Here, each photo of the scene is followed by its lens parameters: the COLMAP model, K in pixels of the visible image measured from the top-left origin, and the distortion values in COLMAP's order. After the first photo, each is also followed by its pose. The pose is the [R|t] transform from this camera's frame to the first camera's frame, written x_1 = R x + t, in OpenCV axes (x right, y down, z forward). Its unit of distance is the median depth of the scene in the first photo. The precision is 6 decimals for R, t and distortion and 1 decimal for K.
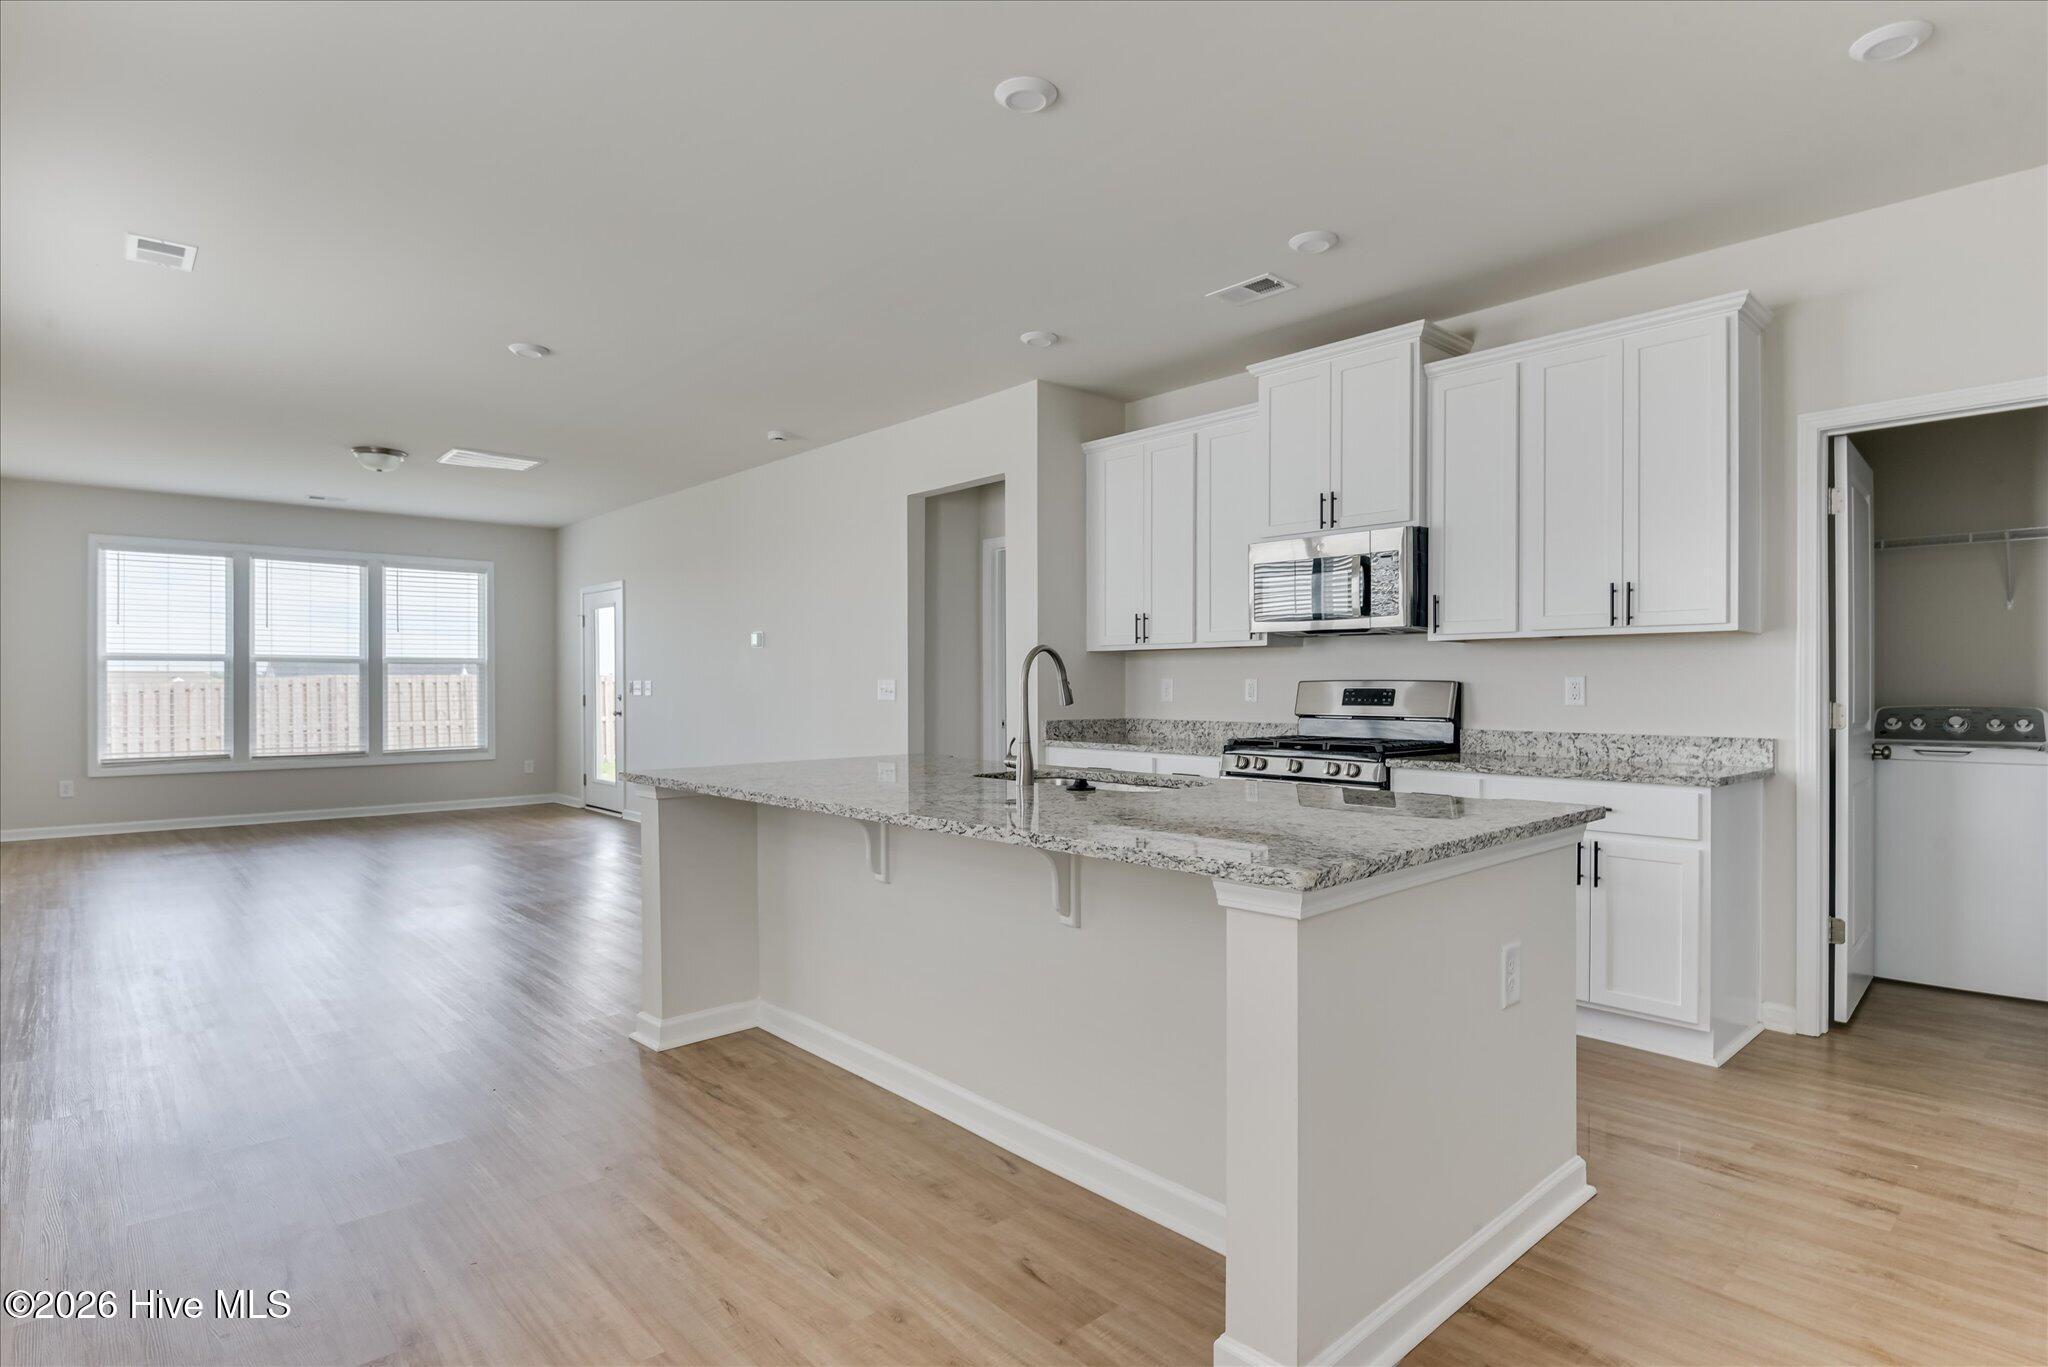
lens RADIAL K [[1062.9, 0, 1024.0], [0, 1062.9, 683.5], [0, 0, 1]] dist [-0.001275, 0.000007]
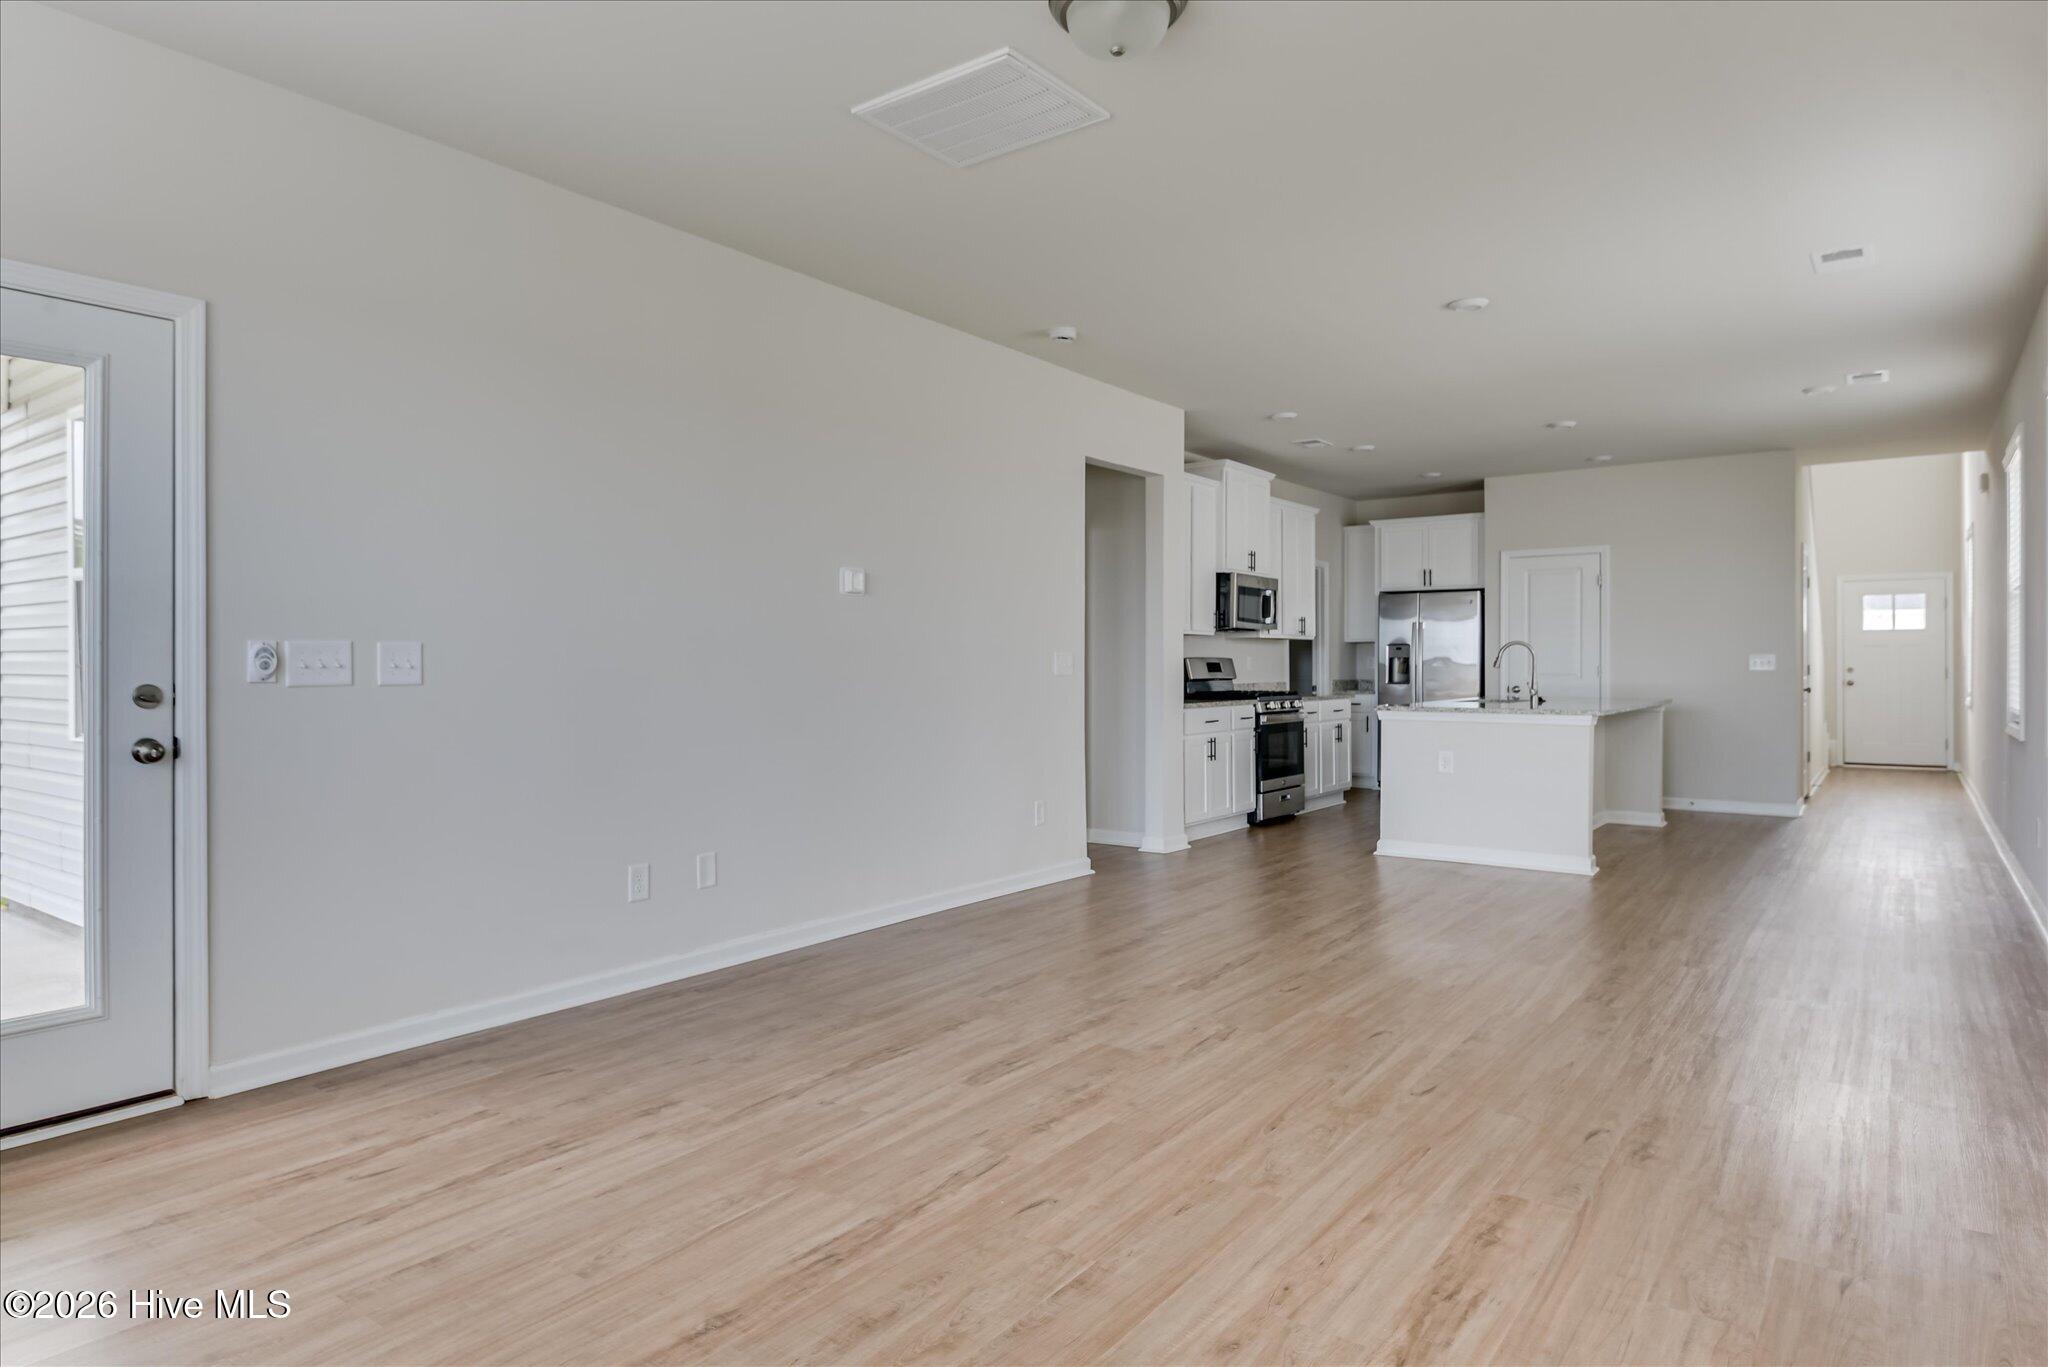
lens RADIAL K [[1186.2, 0, 1024.0], [0, 1186.2, 683.5], [0, 0, 1]] dist [0.001559, 0.000199]
pose [[-0.195803, -0.013467, 0.980551, -0.784922], [0.001767, 0.999899, 0.014086, 0.005813], [-0.980642, 0.004490, -0.195760, 0.878314]]
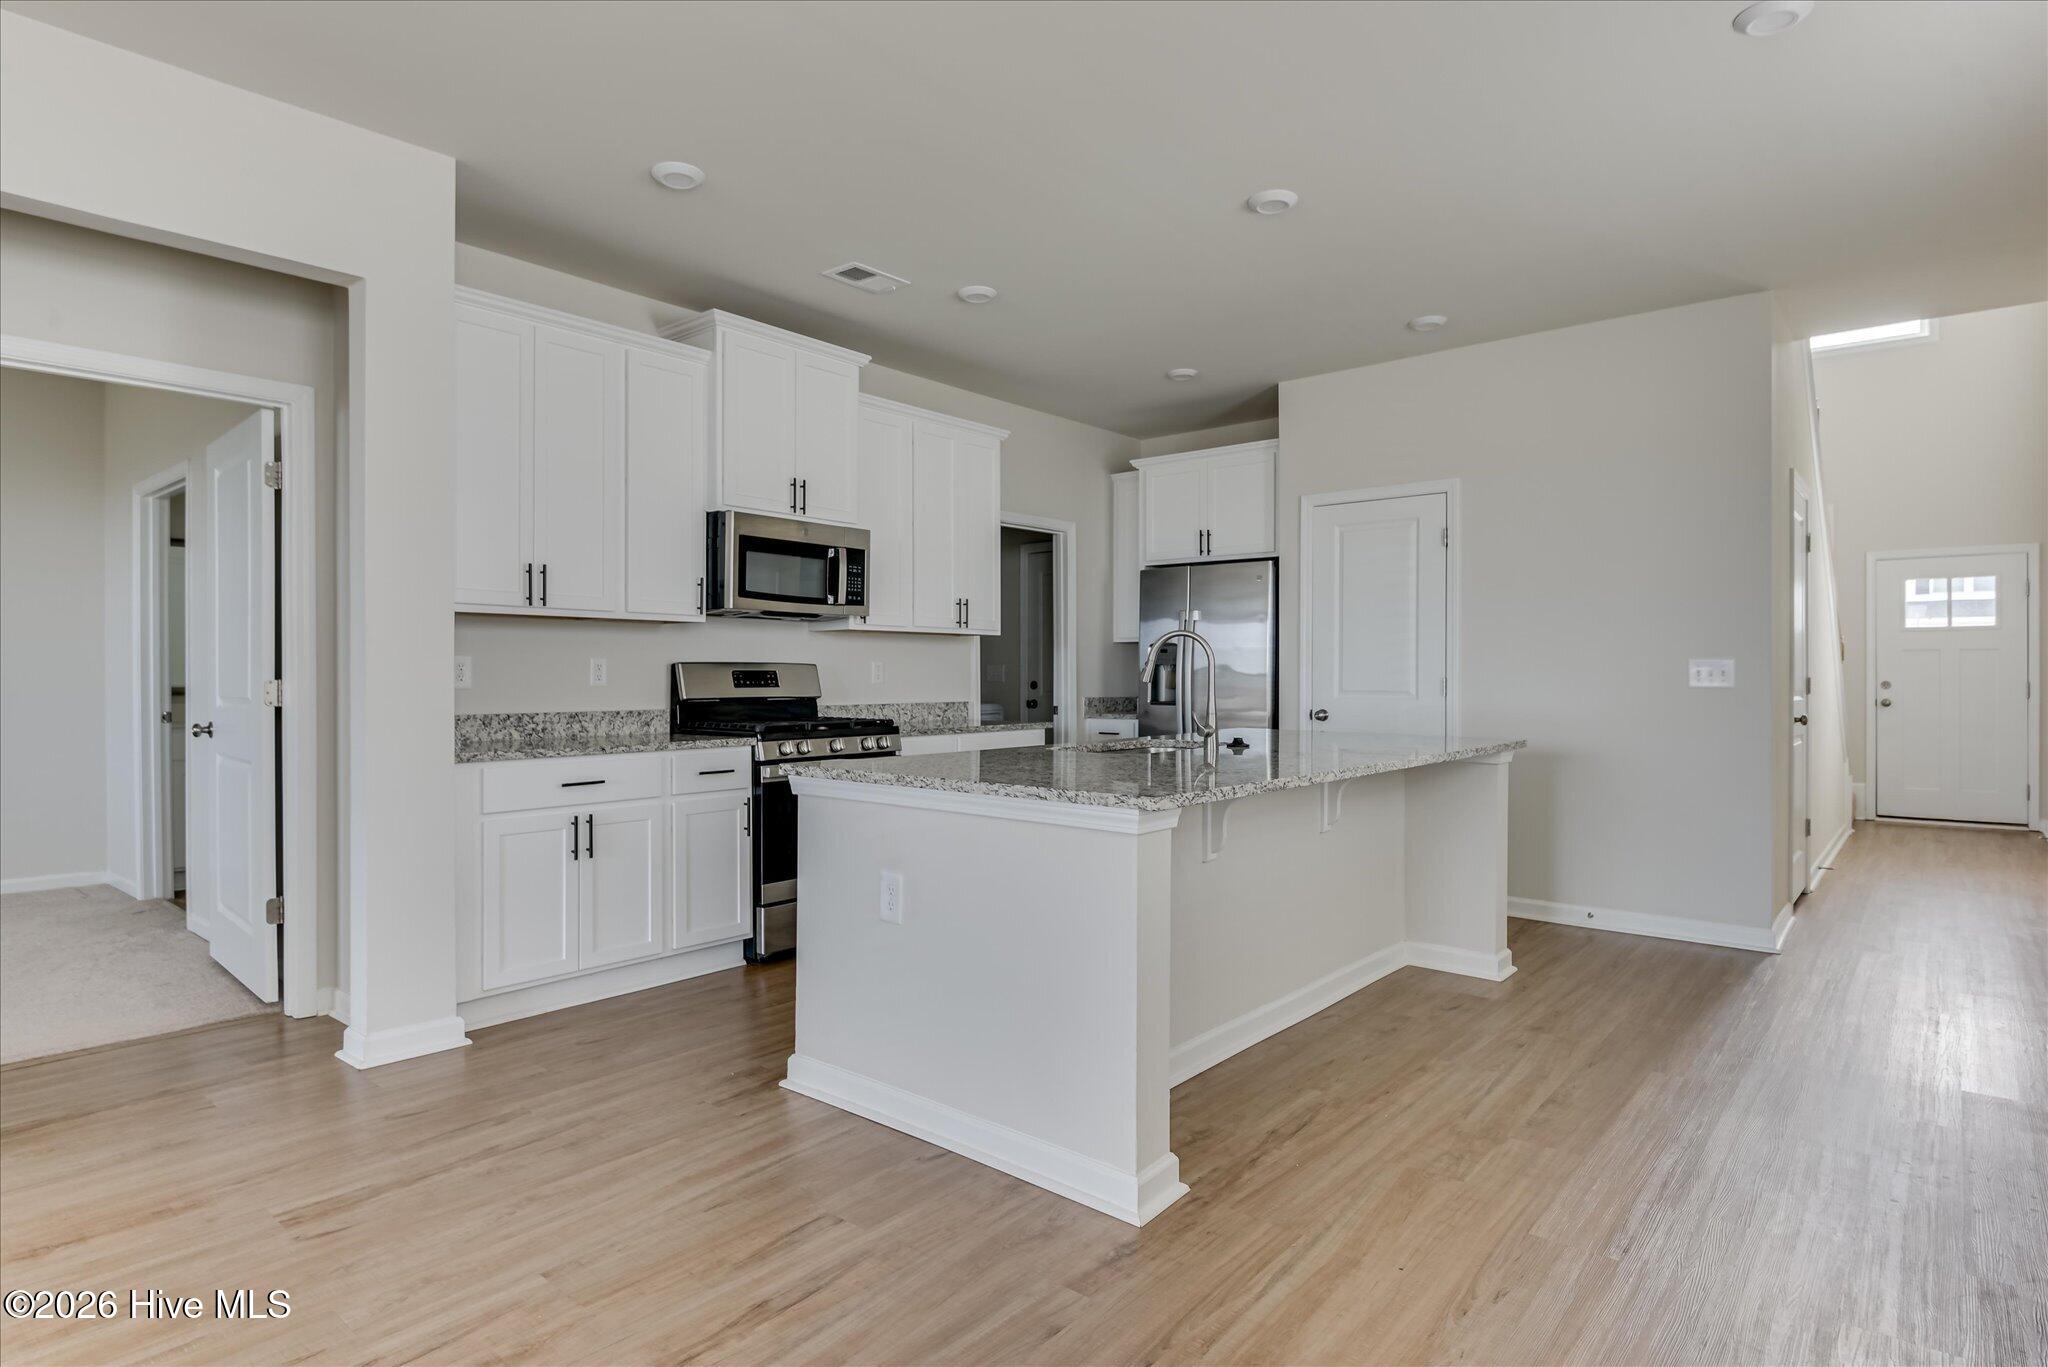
lens RADIAL K [[1111.6, 0, 1024.0], [0, 1111.6, 683.5], [0, 0, 1]] dist [0.002532, -0.001471]
pose [[-0.137910, -0.006689, 0.990422, -0.402980], [-0.001491, 0.999977, 0.006546, 0.005139], [-0.990444, -0.000574, -0.137917, 0.466612]]
